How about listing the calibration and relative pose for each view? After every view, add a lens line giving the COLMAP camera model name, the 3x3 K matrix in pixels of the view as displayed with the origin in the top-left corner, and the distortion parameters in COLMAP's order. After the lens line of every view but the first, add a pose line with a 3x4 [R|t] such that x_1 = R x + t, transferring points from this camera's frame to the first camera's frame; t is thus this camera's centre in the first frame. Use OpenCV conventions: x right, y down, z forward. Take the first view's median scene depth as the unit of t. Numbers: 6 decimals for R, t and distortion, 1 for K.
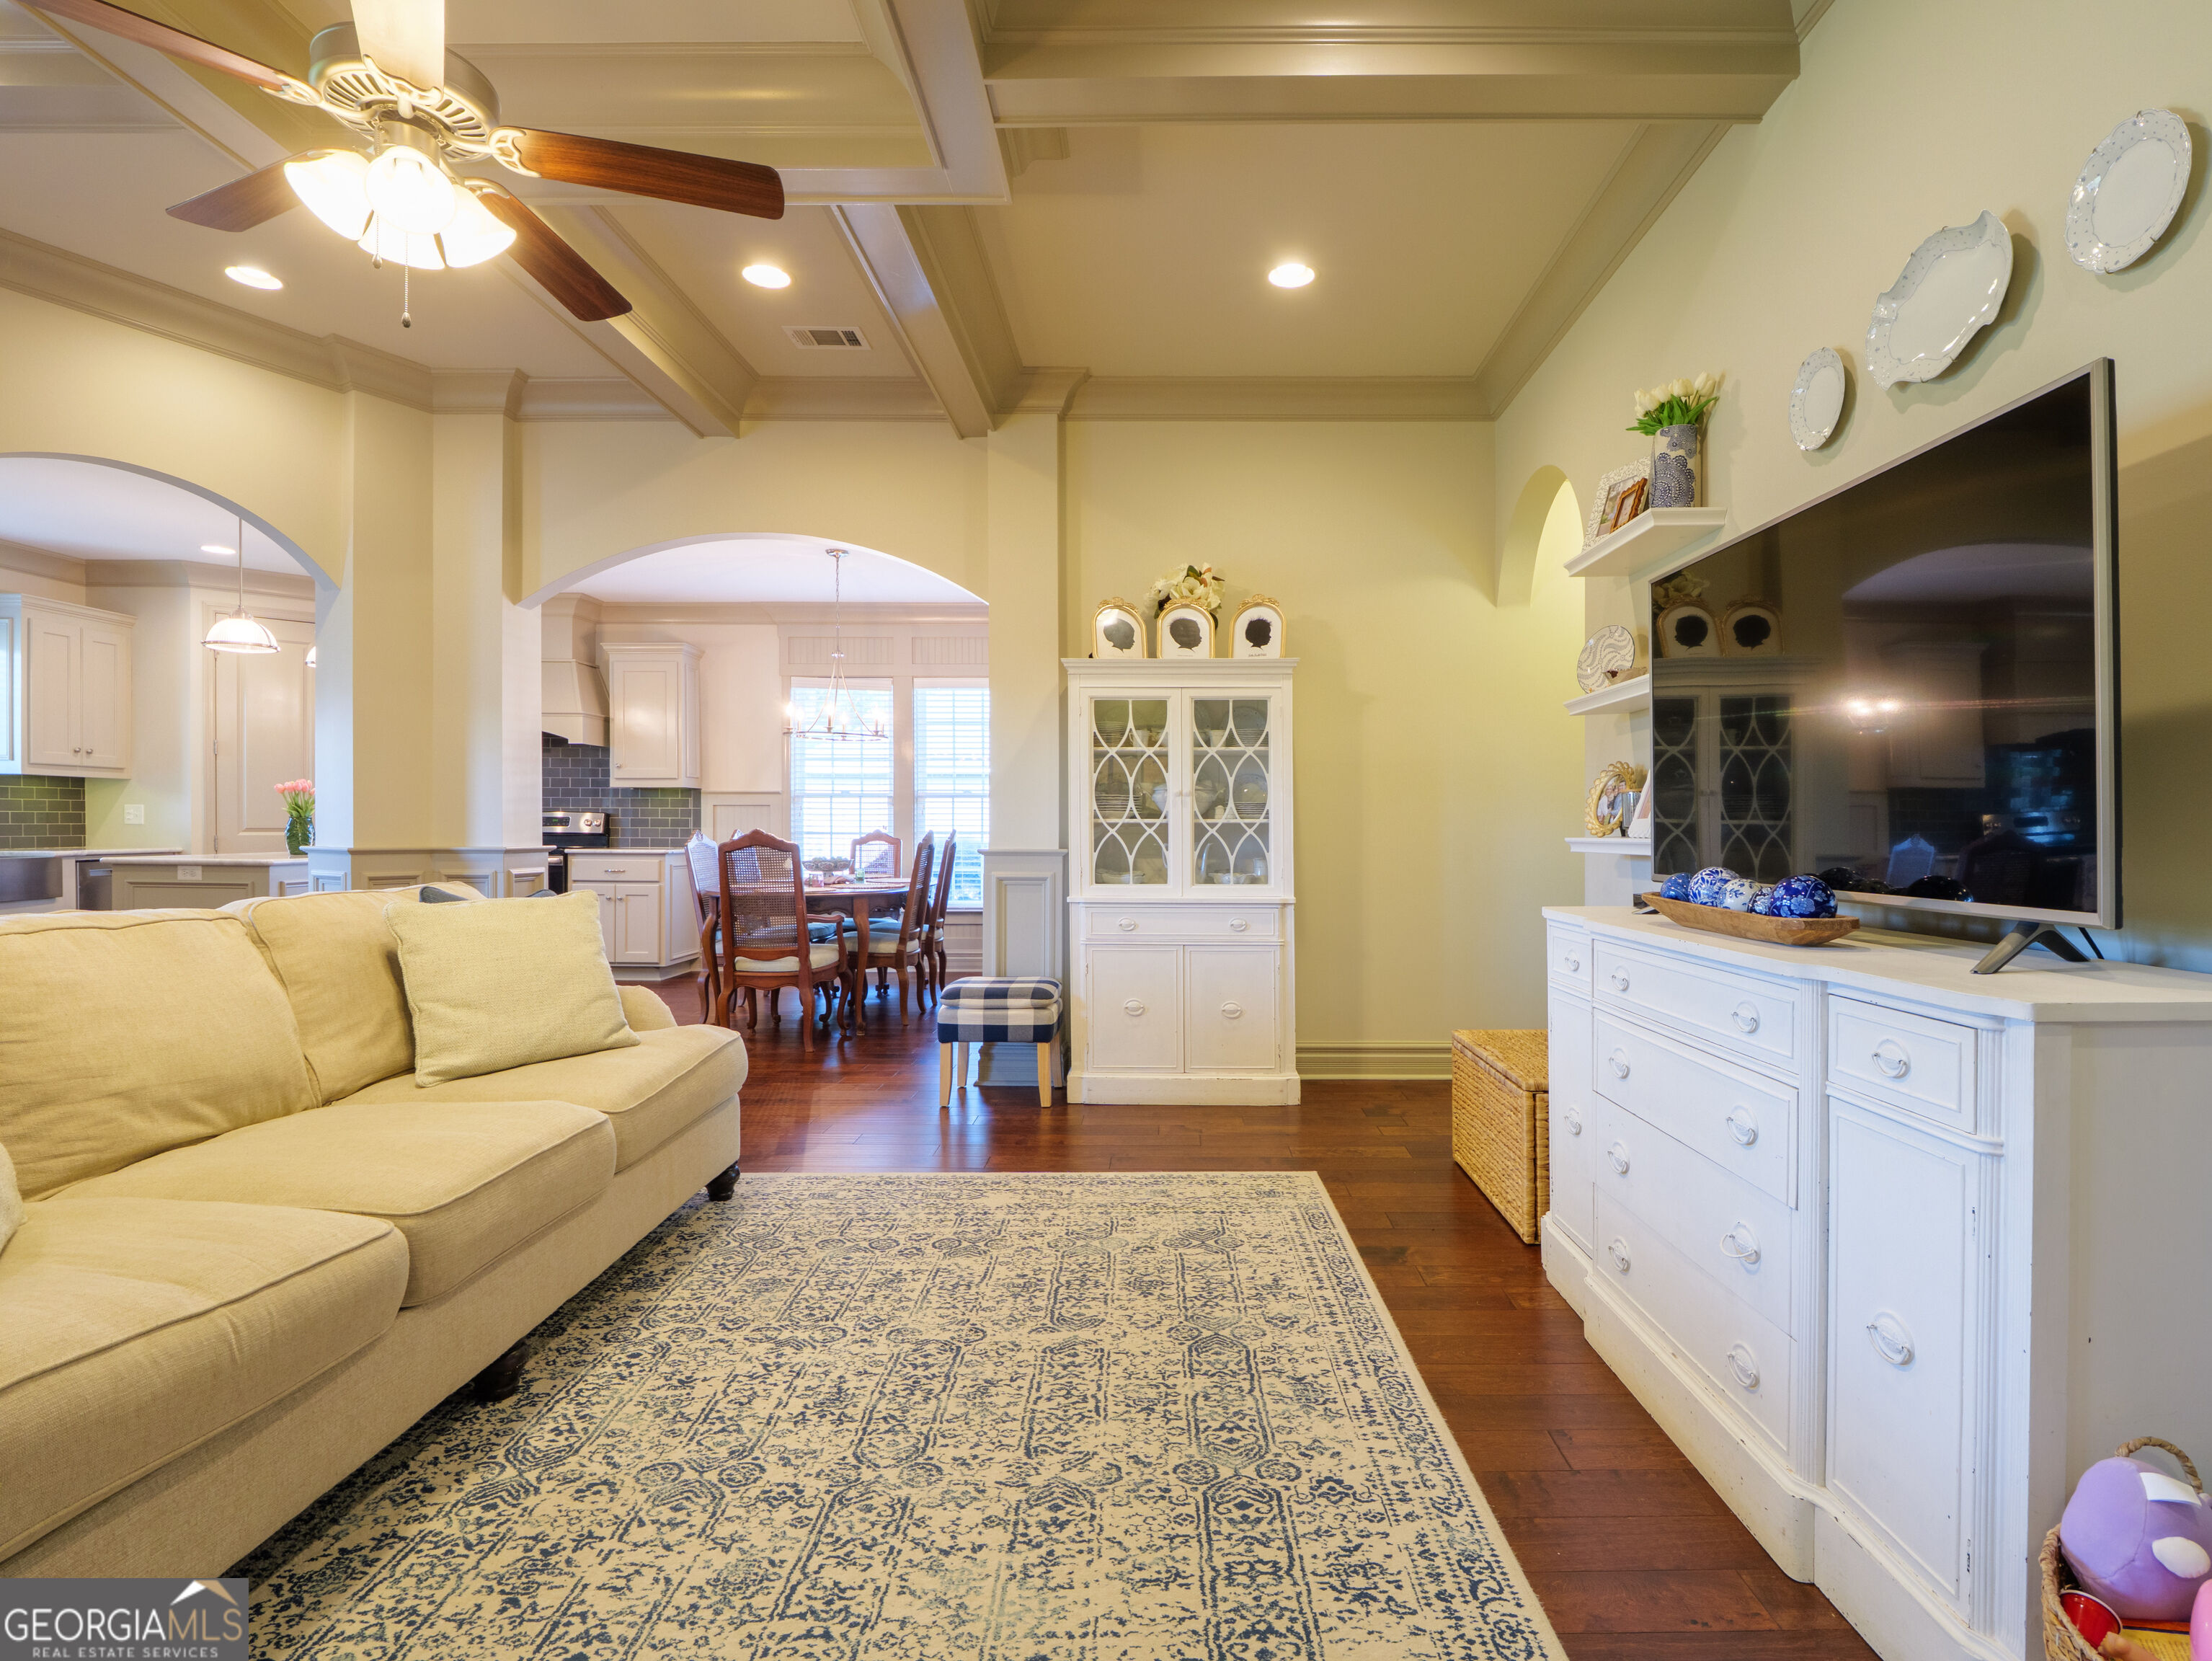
lens RADIAL K [[1068.5, 0, 1118.6], [0, 1068.5, 836.7], [0, 0, 1]] dist [-0.004245, -0.001347]
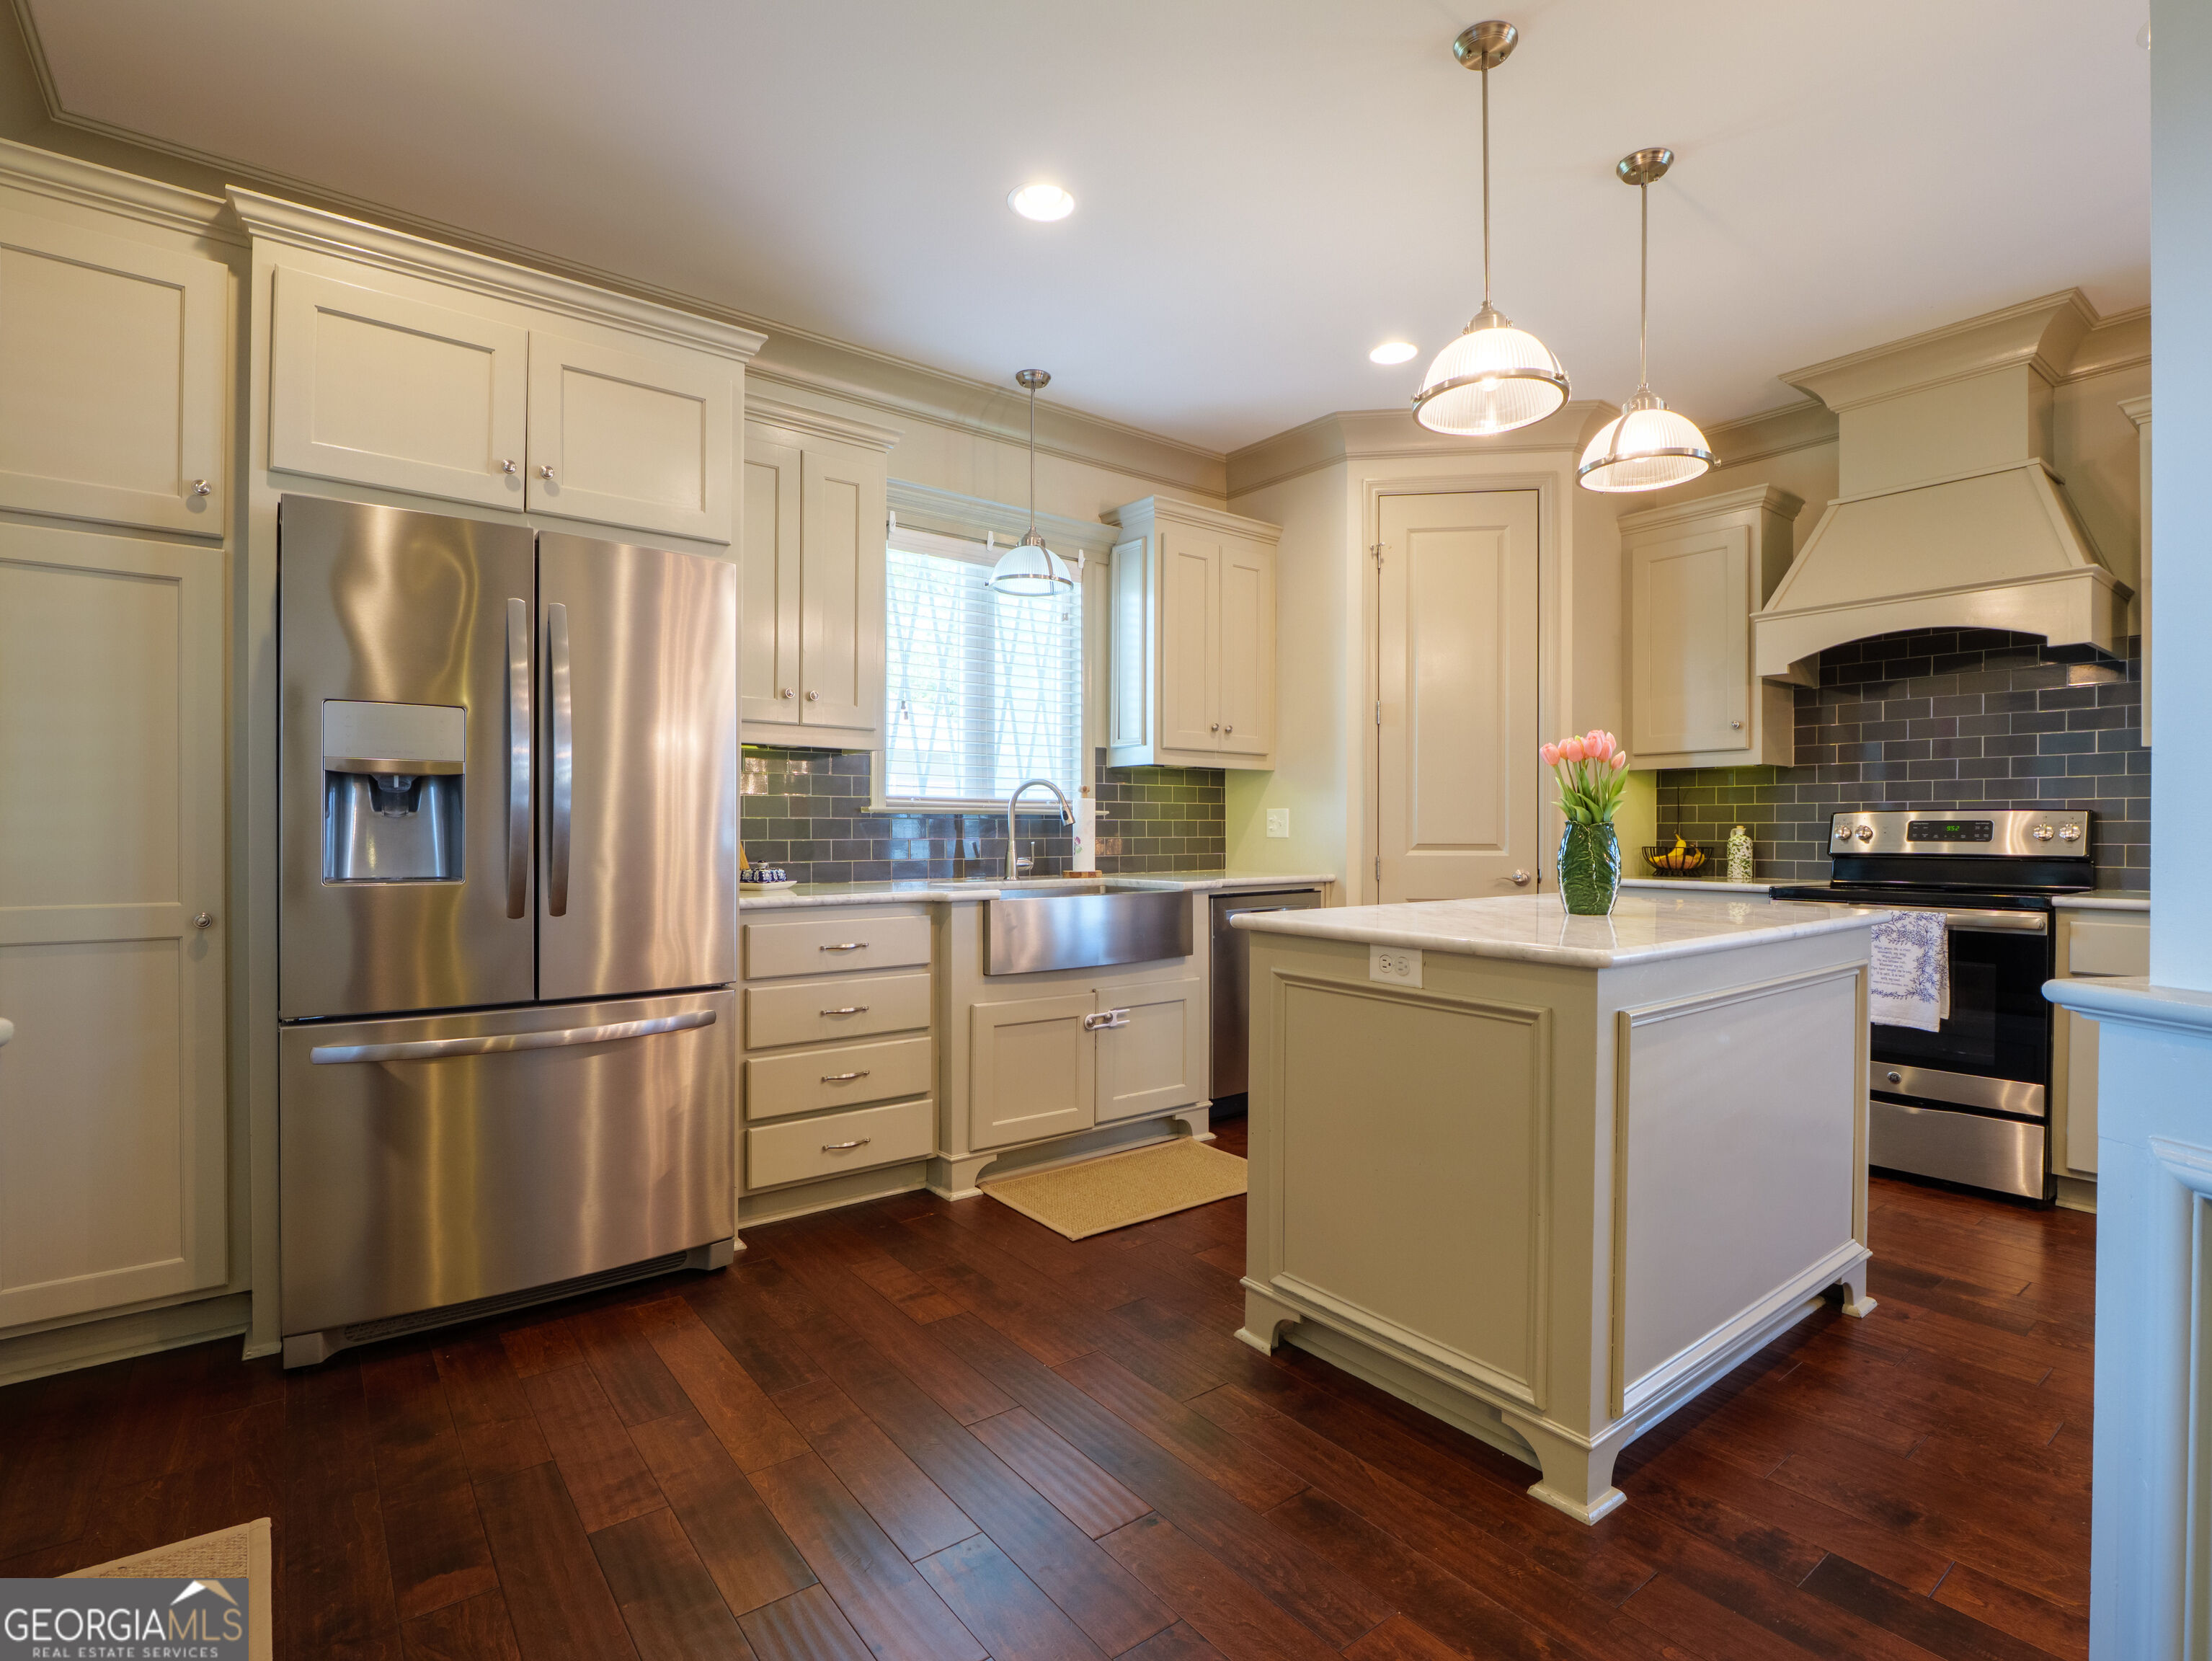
lens RADIAL K [[1068.5, 0, 1114.9], [0, 1068.5, 833.2], [0, 0, 1]] dist [-0.004245, -0.001347]
pose [[0.630470, -0.002383, -0.776210, -0.417688], [-0.006273, 0.999947, -0.008166, -0.007449], [0.776188, 0.010018, 0.630422, 0.442994]]
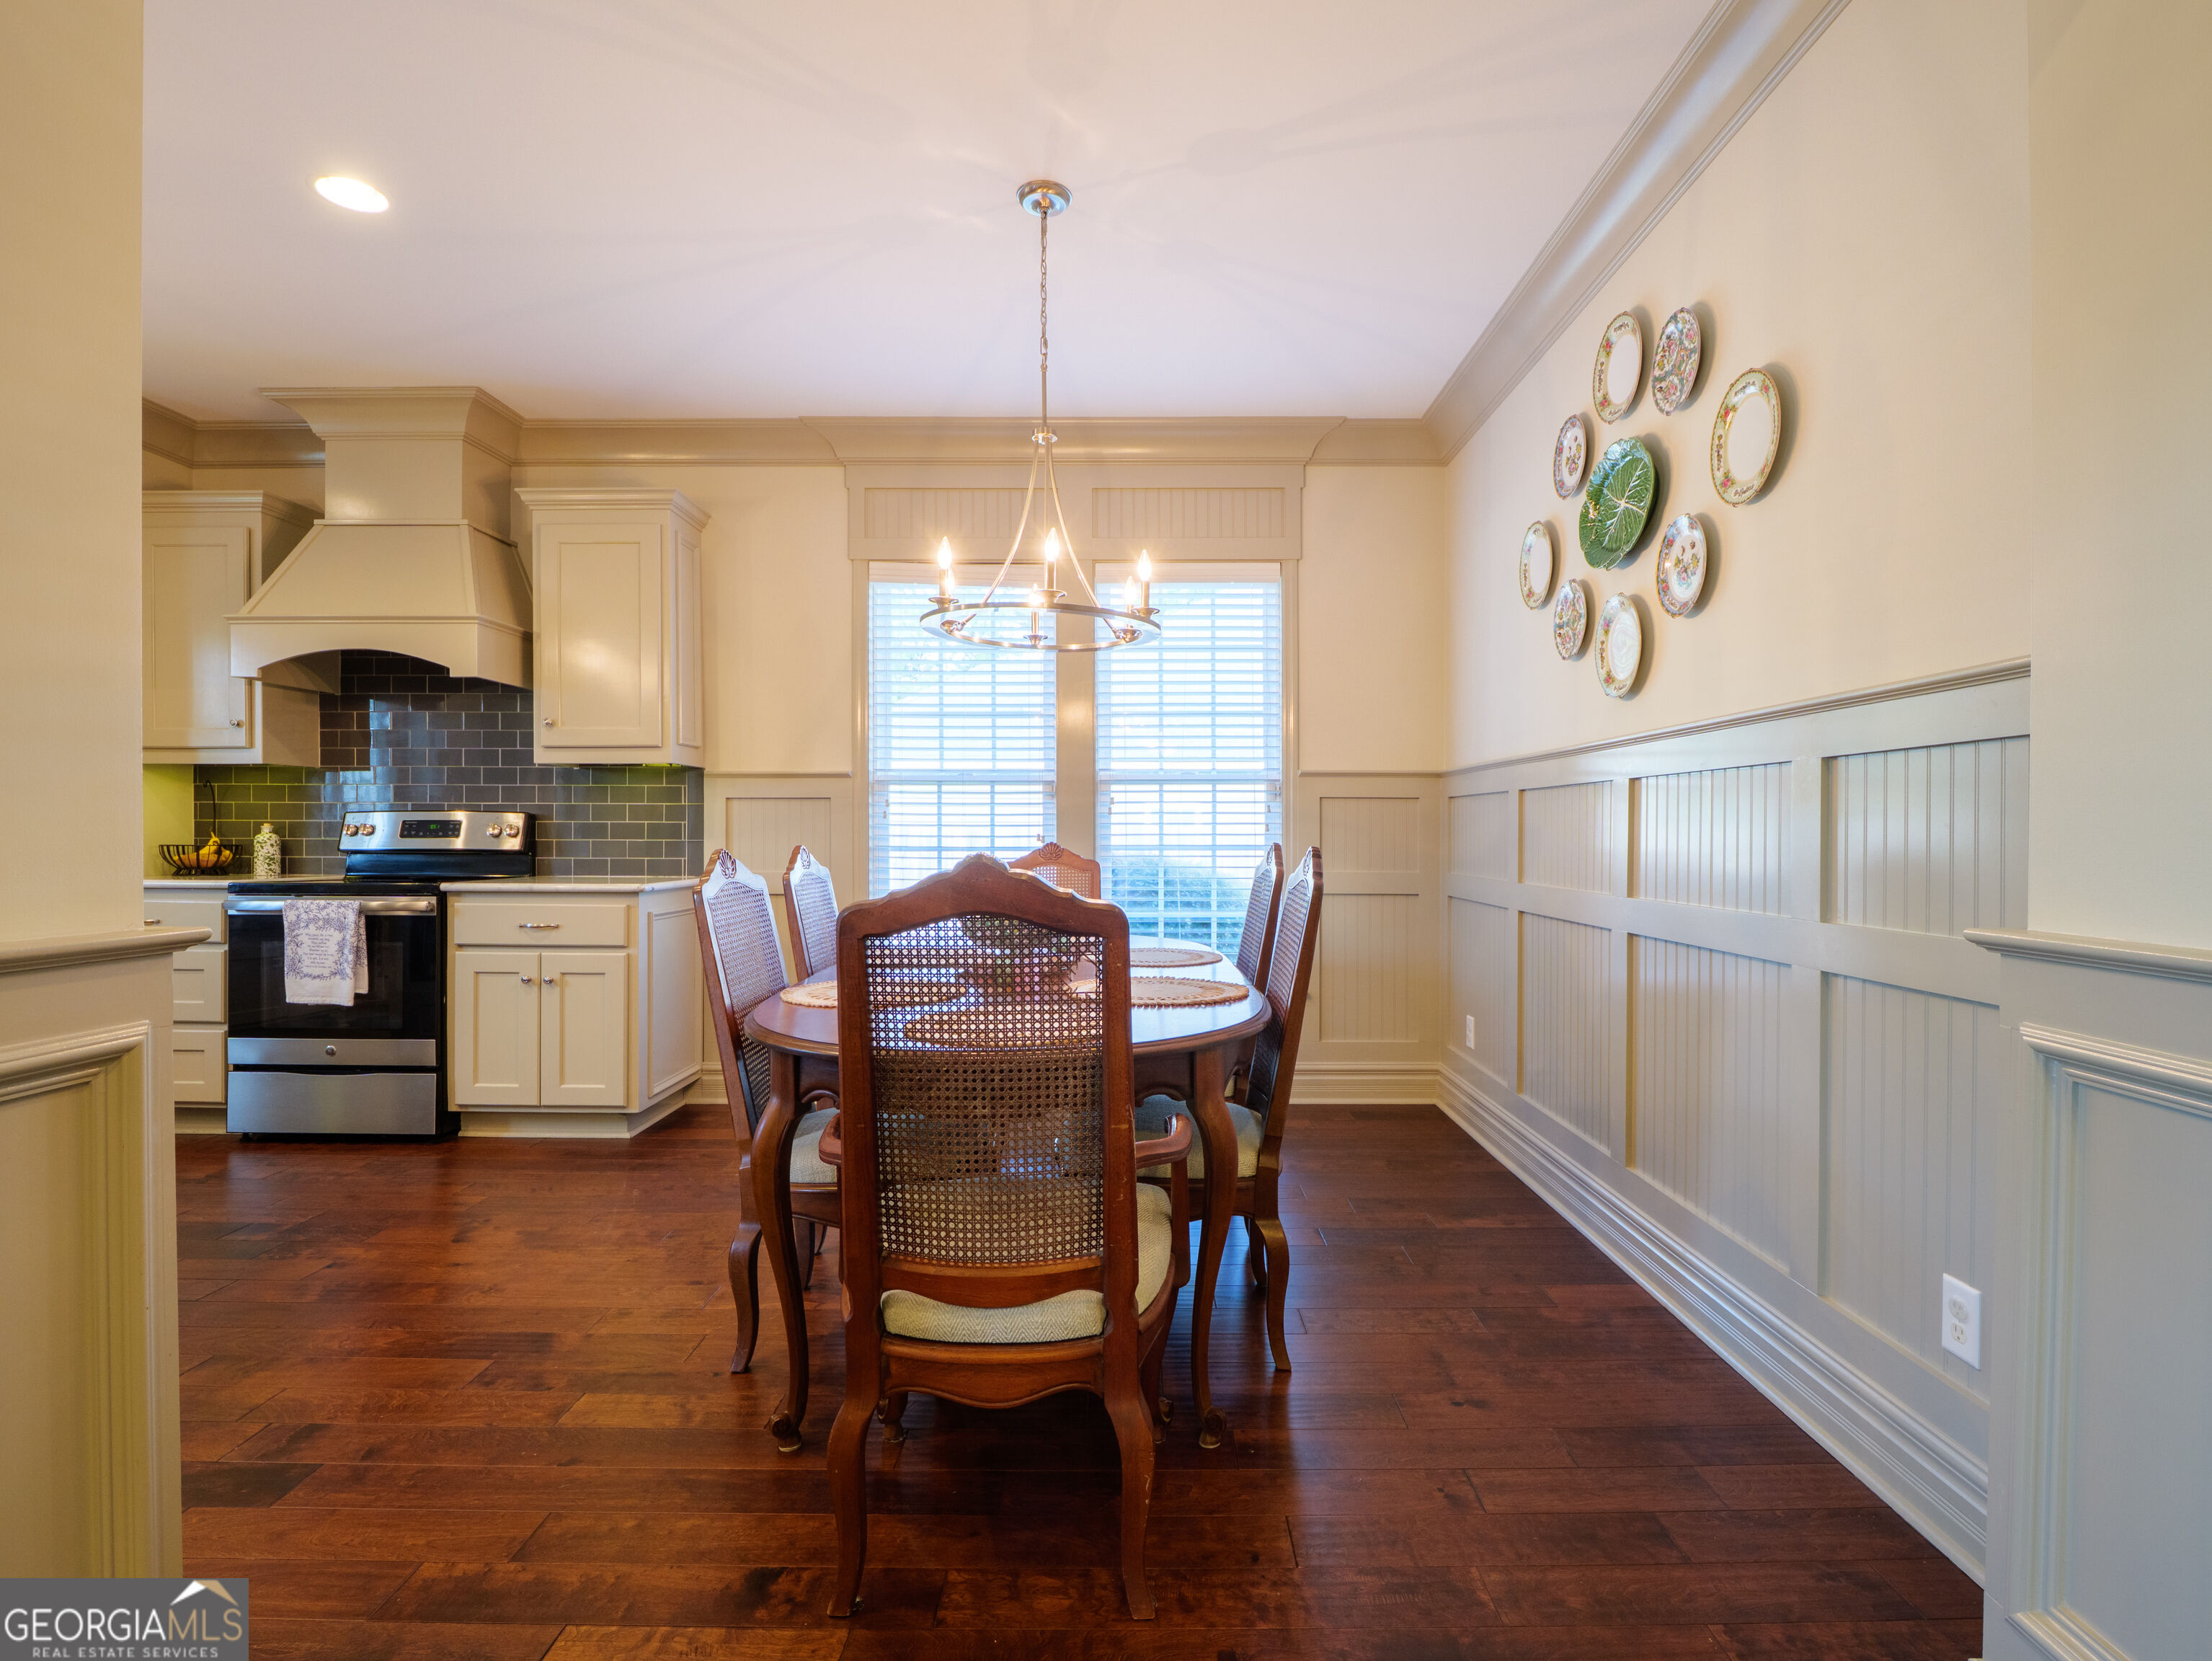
lens RADIAL K [[1112.1, 0, 1106.5], [0, 1112.1, 834.2], [0, 0, 1]] dist [-0.005270, -0.000565]
pose [[0.999996, -0.001822, 0.002143, -0.199283], [0.001837, 0.999974, -0.006925, -0.007364], [-0.002130, 0.006928, 0.999974, 0.461578]]
